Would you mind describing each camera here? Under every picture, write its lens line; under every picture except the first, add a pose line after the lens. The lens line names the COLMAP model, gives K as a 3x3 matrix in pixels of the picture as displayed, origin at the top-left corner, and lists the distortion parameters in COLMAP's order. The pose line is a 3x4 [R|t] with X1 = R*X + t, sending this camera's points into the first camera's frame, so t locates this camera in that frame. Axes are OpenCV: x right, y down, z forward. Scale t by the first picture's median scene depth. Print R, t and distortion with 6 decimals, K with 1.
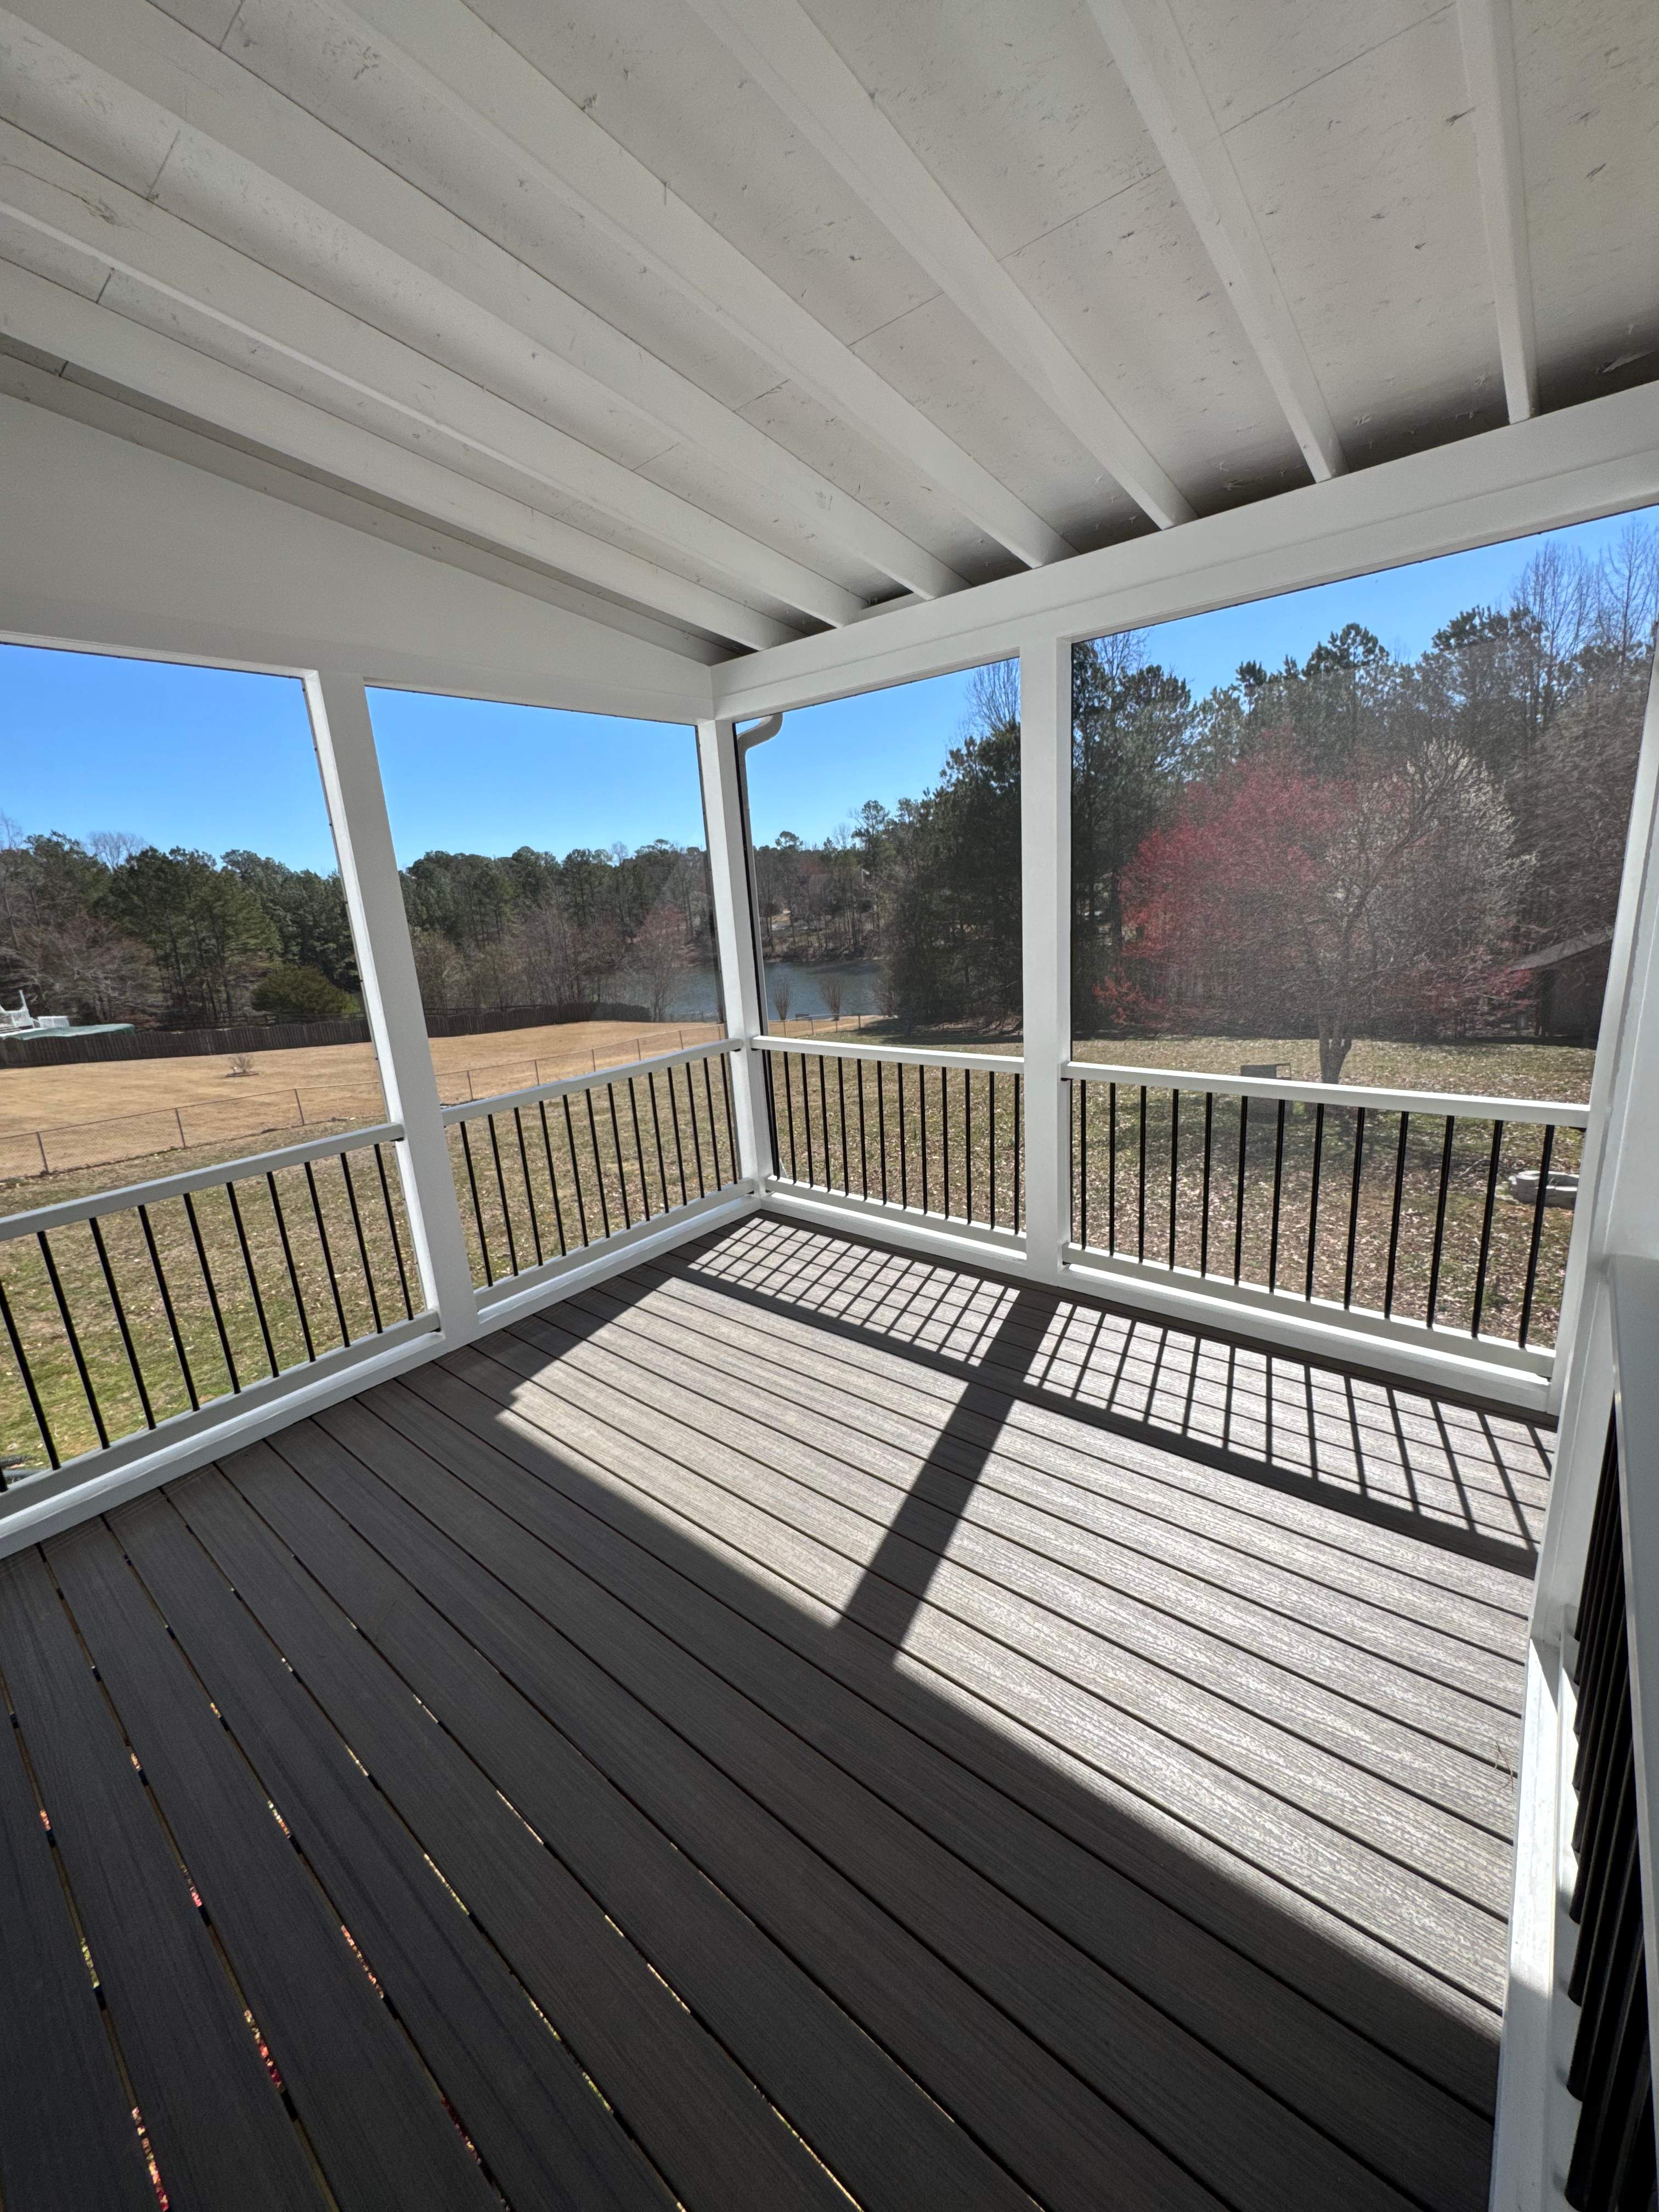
lens RADIAL K [[884.3, 0, 840.4], [0, 884.3, 1104.1], [0, 0, 1]] dist [-0.004286, -0.000193]
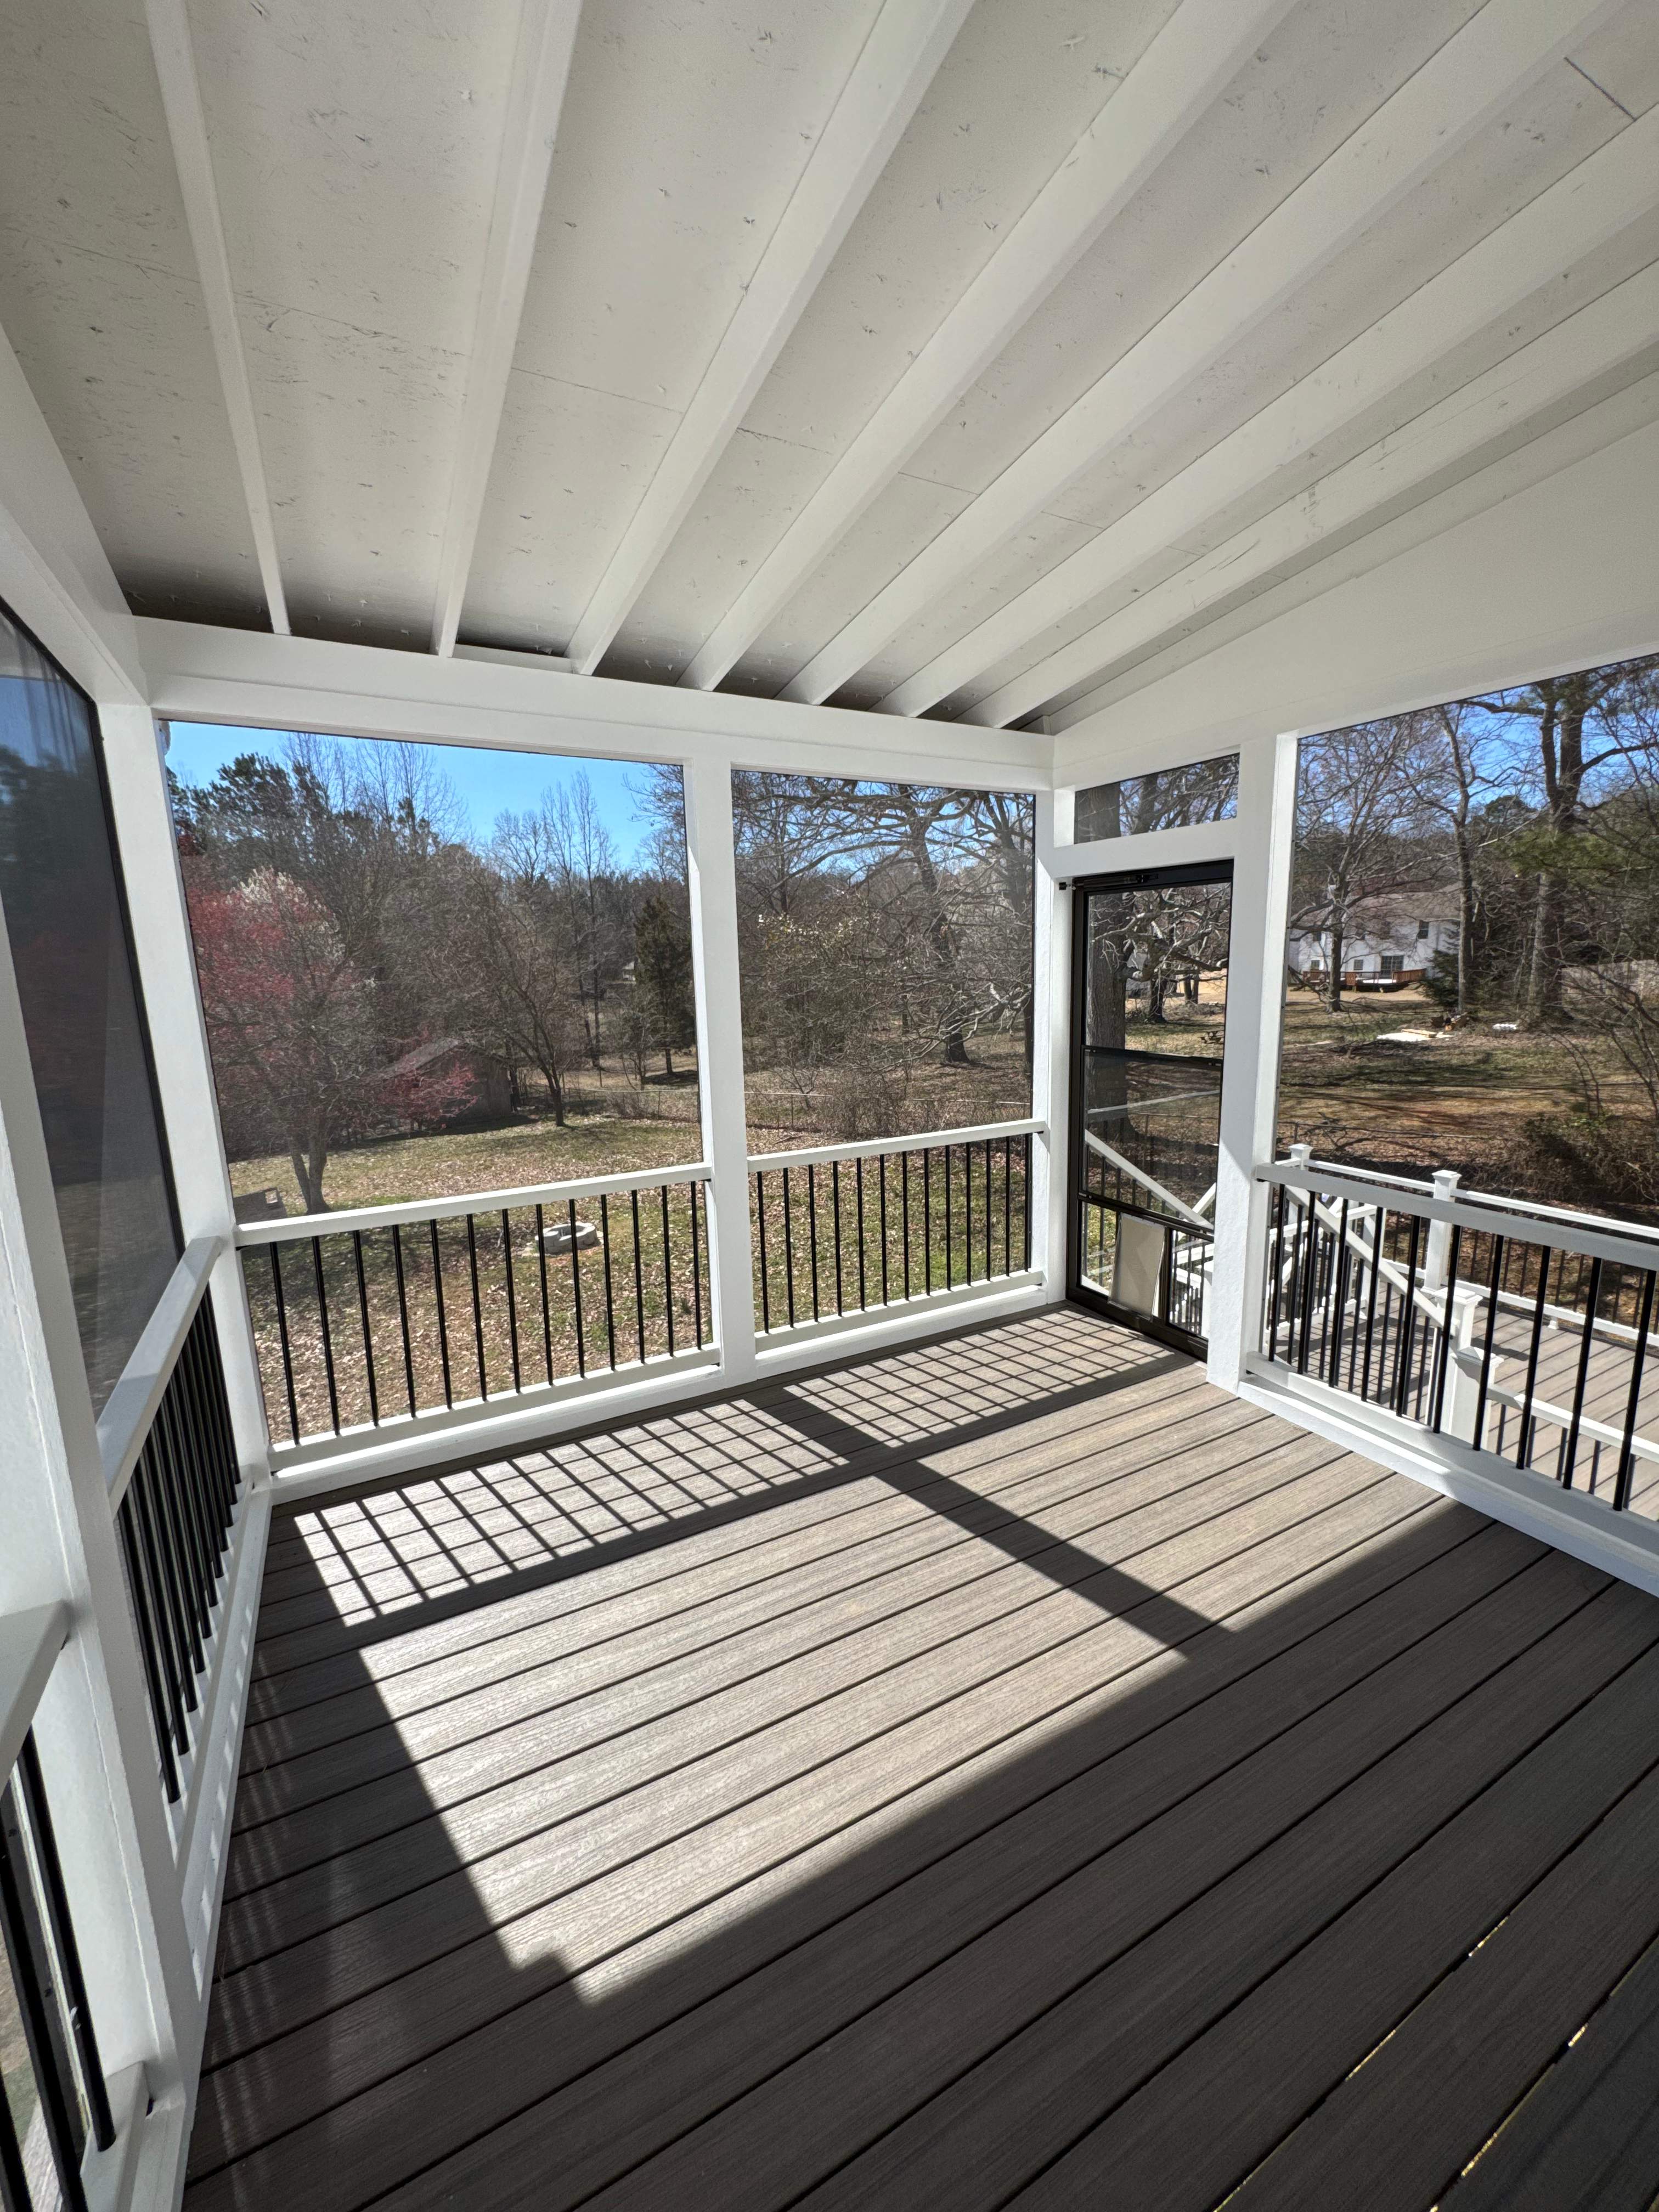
lens RADIAL K [[884.3, 0, 840.4], [0, 884.3, 1104.1], [0, 0, 1]] dist [-0.004286, -0.000193]
pose [[0.366283, -0.097289, 0.925403, -0.609965], [0.221490, 0.975050, 0.014841, -0.089495], [-0.903758, 0.199532, 0.378693, 0.483279]]
